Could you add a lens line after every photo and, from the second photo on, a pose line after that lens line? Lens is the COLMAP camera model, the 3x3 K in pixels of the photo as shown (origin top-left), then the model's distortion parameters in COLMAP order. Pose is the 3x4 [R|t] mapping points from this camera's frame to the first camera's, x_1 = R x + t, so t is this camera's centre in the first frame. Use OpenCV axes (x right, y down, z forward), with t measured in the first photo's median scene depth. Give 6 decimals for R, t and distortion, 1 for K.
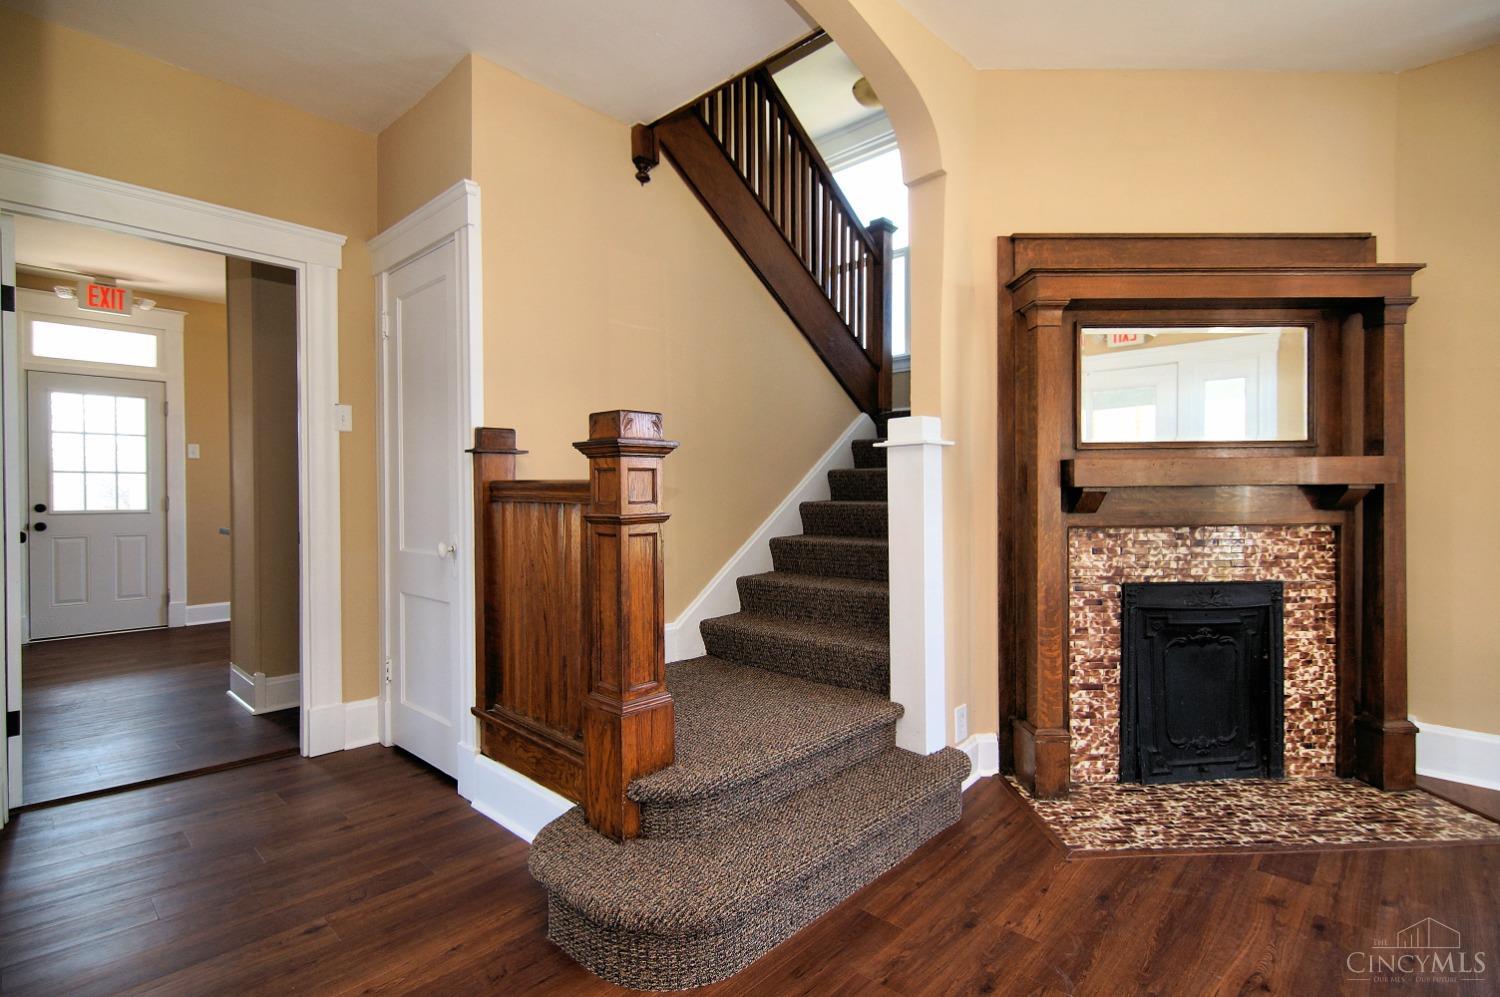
lens RADIAL K [[725.4, 0, 755.3], [0, 725.4, 496.2], [0, 0, 1]] dist [0.013057, -0.007381]
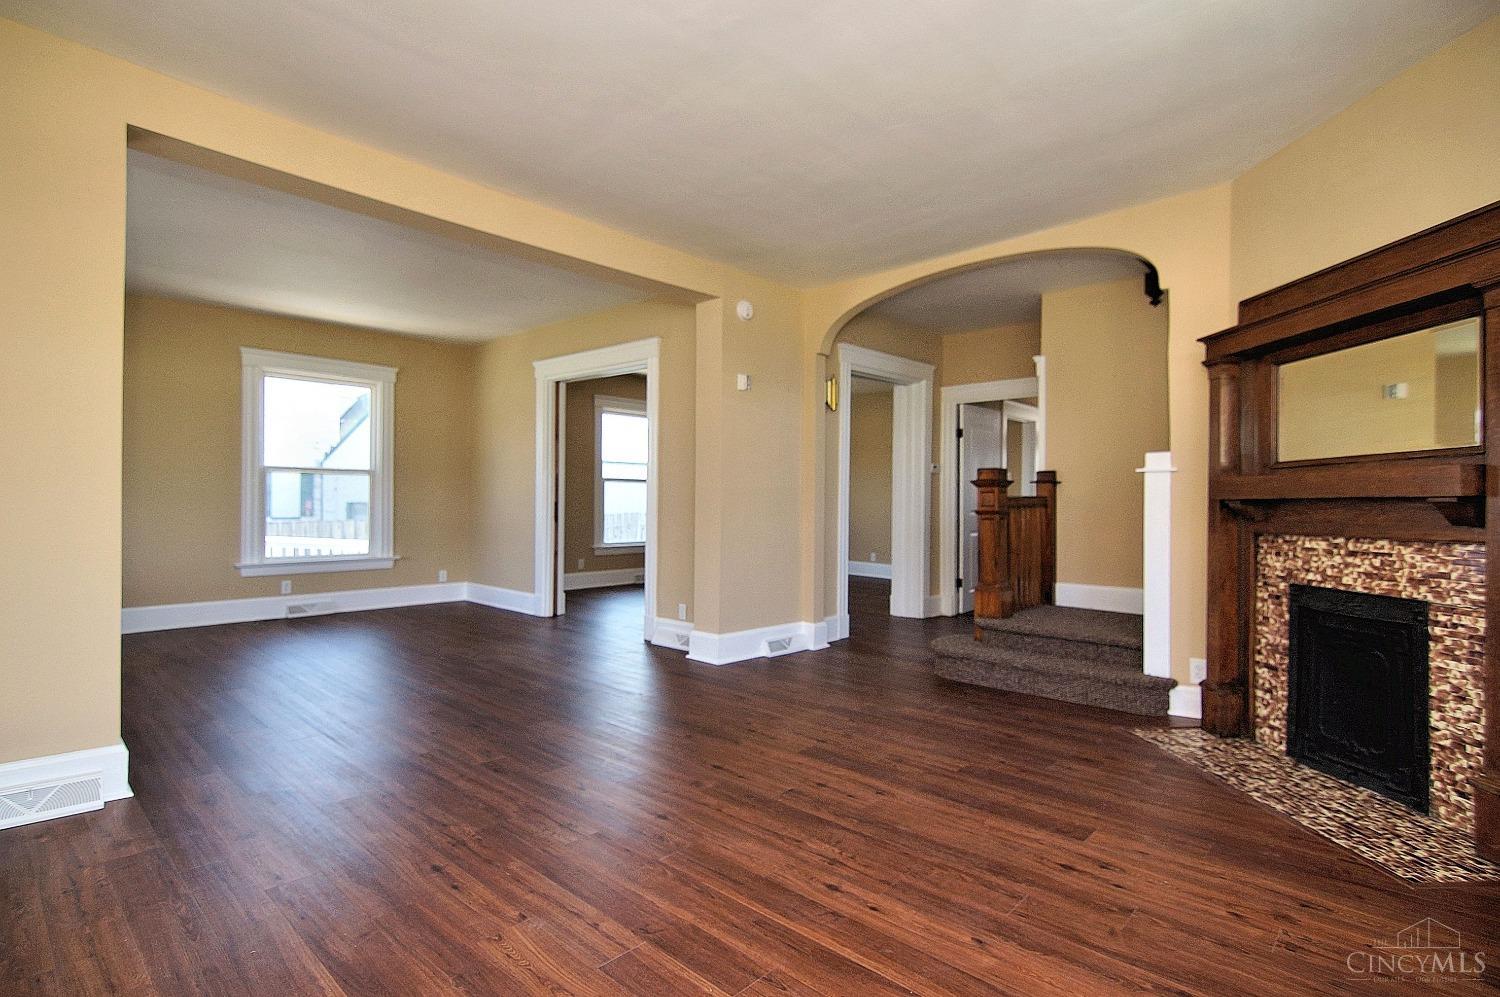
lens RADIAL K [[725.4, 0, 754.8], [0, 725.4, 507.5], [0, 0, 1]] dist [0.013057, -0.007381]
pose [[0.028331, 0.013268, -0.999511, 1.625833], [-0.017430, 0.999766, 0.012777, 0.000292], [0.999447, 0.017060, 0.028556, 0.117551]]
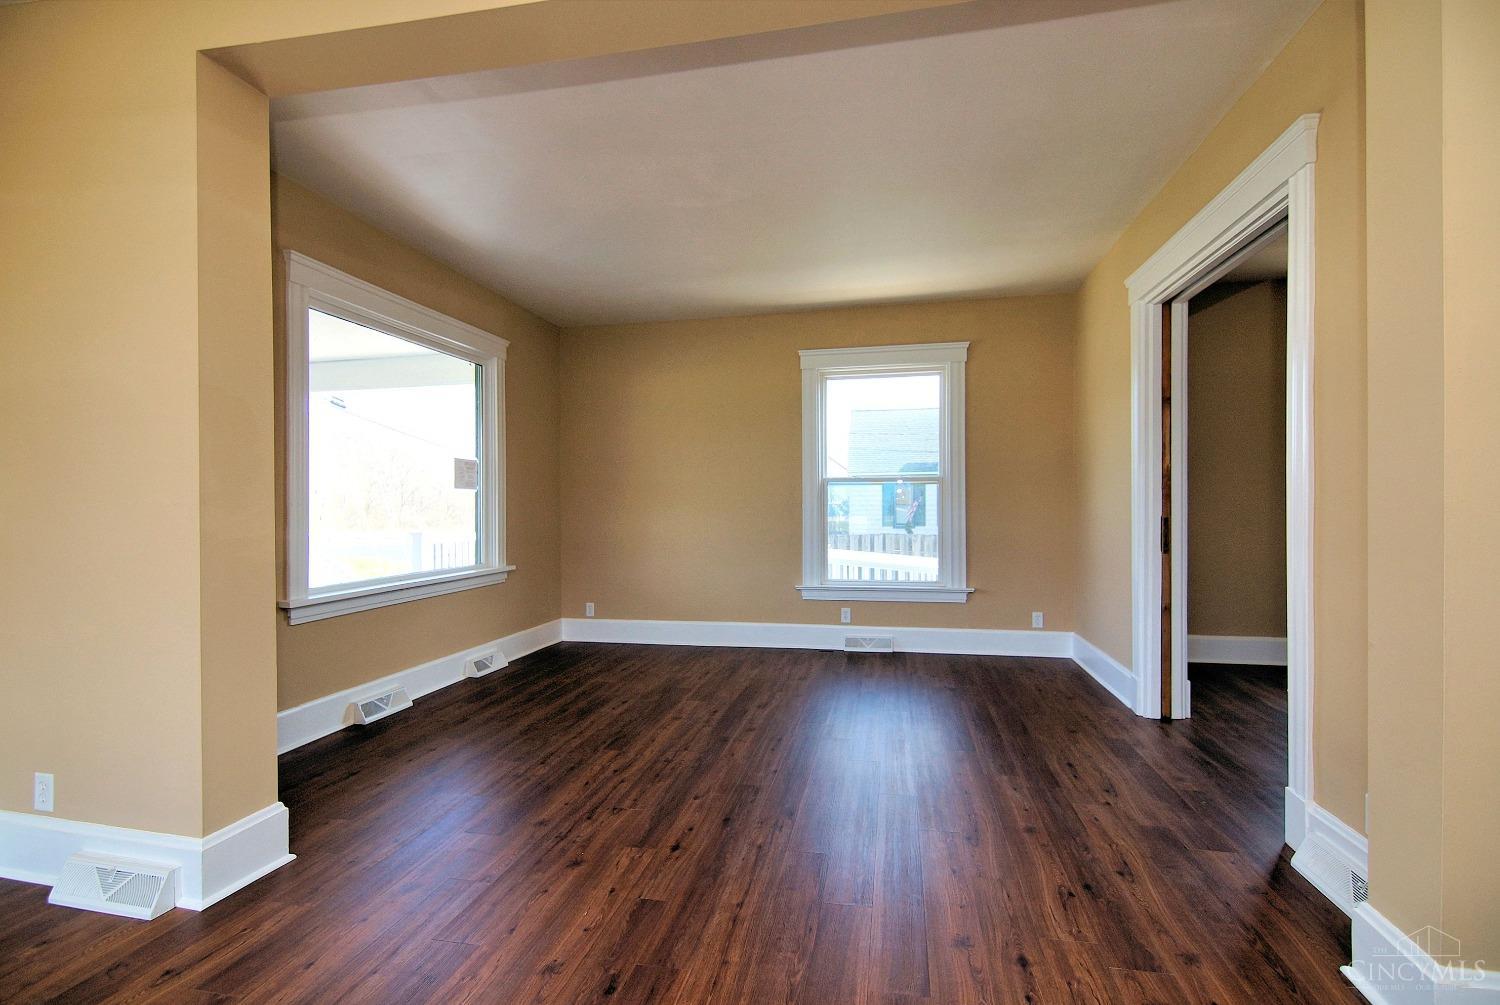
lens RADIAL K [[725.4, 0, 746.2], [0, 725.4, 510.4], [0, 0, 1]] dist [0.013057, -0.007381]
pose [[-0.852128, 0.015798, -0.523095, 0.591195], [0.007791, 0.999816, 0.017505, -0.020626], [0.523275, 0.010841, -0.852095, 0.273348]]
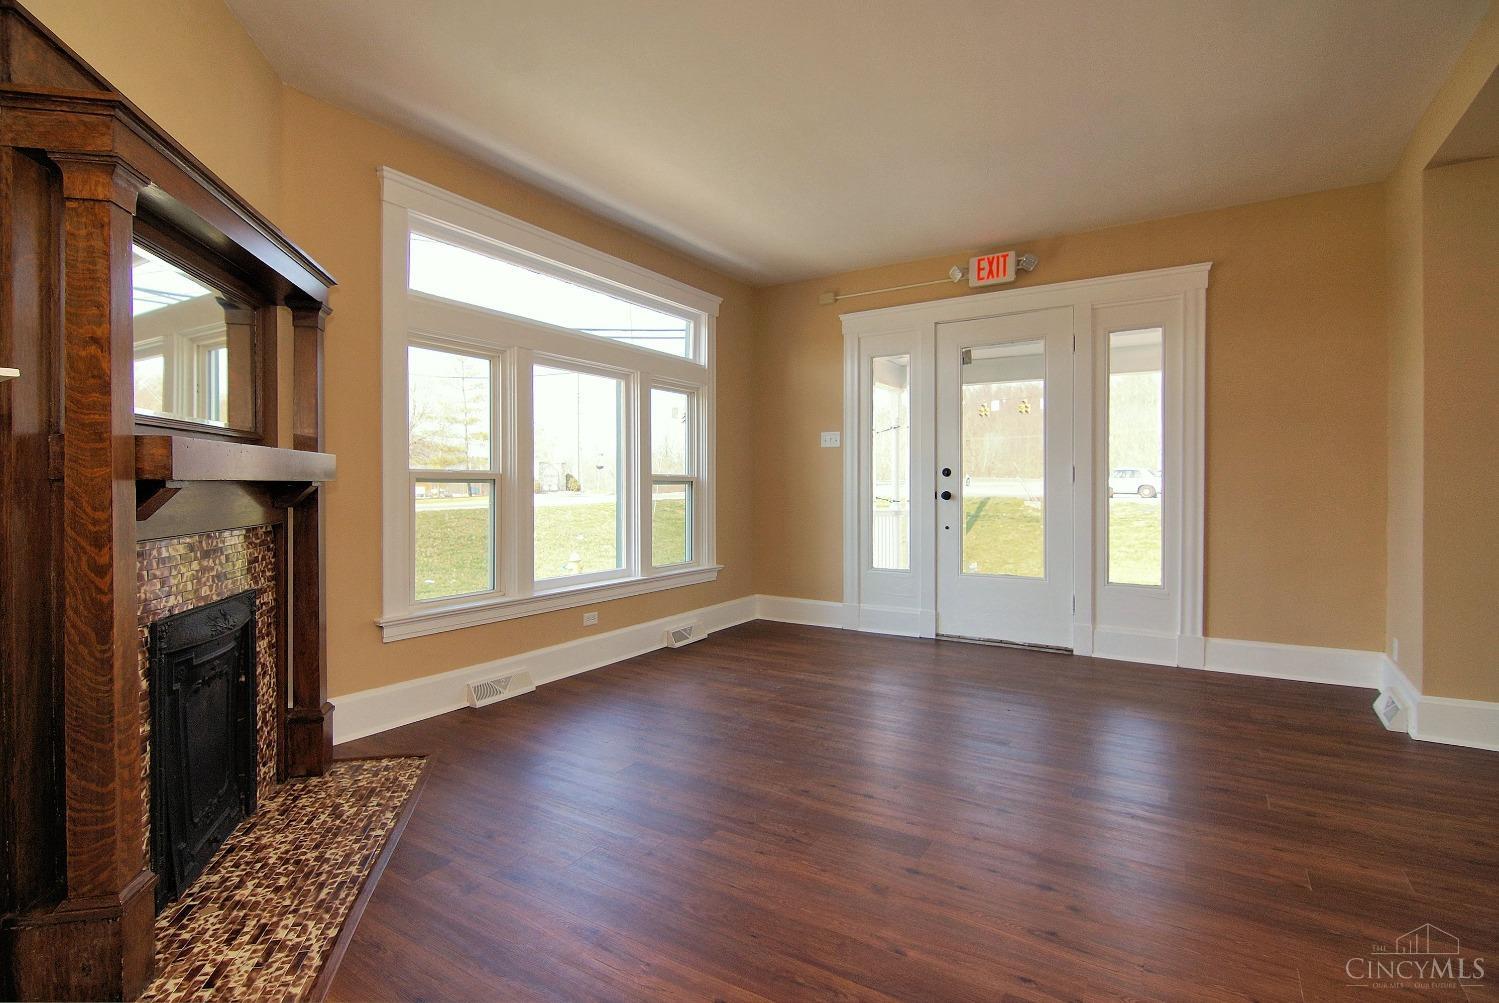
lens RADIAL K [[724.9, 0, 710.7], [0, 724.9, 501.6], [0, 0, 1]] dist [0.013057, -0.007381]
pose [[-0.165204, -0.009468, 0.986214, -0.248909], [0.008740, 0.999901, 0.011063, 0.003637], [-0.986221, 0.010447, -0.165105, 0.594985]]
